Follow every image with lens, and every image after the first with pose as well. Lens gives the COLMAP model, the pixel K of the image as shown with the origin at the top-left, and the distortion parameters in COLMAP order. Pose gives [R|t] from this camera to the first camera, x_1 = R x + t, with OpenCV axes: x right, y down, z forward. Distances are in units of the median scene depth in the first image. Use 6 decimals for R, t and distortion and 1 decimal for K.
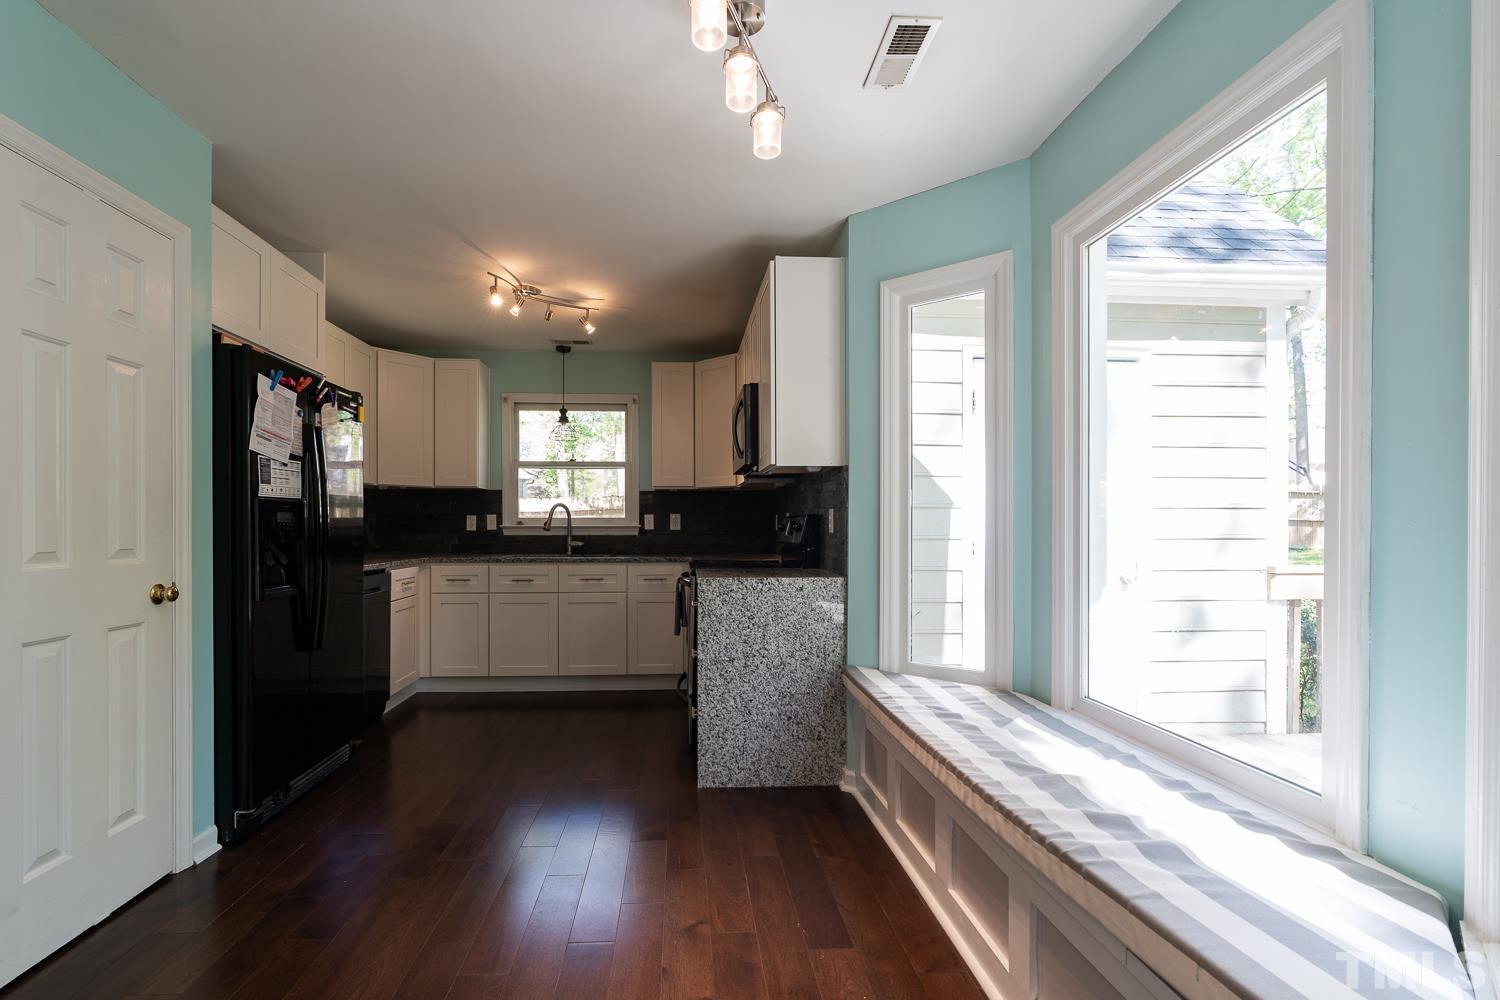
lens RADIAL K [[703.5, 0, 729.9], [0, 703.5, 526.2], [0, 0, 1]] dist [0.000696, 0.001904]
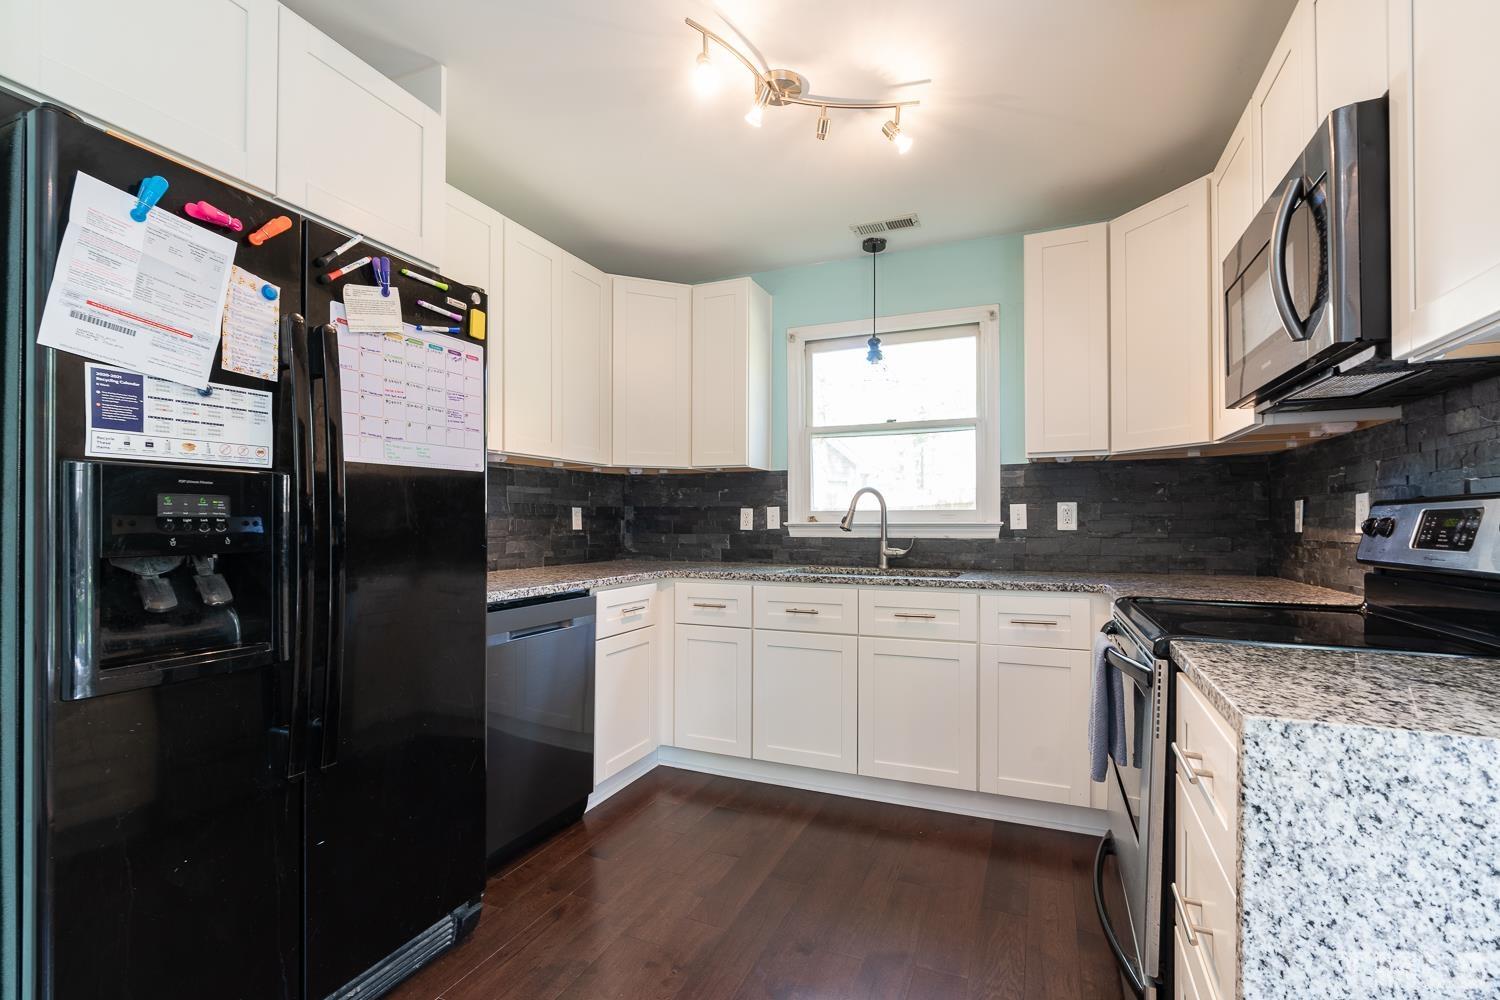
lens RADIAL K [[703.5, 0, 729.9], [0, 703.5, 526.2], [0, 0, 1]] dist [0.000696, 0.001904]
pose [[0.882218, 0.001255, -0.470839, -0.056107], [0.000624, 0.999992, 0.003833, -0.000341], [0.470840, -0.003675, 0.882211, 0.404991]]
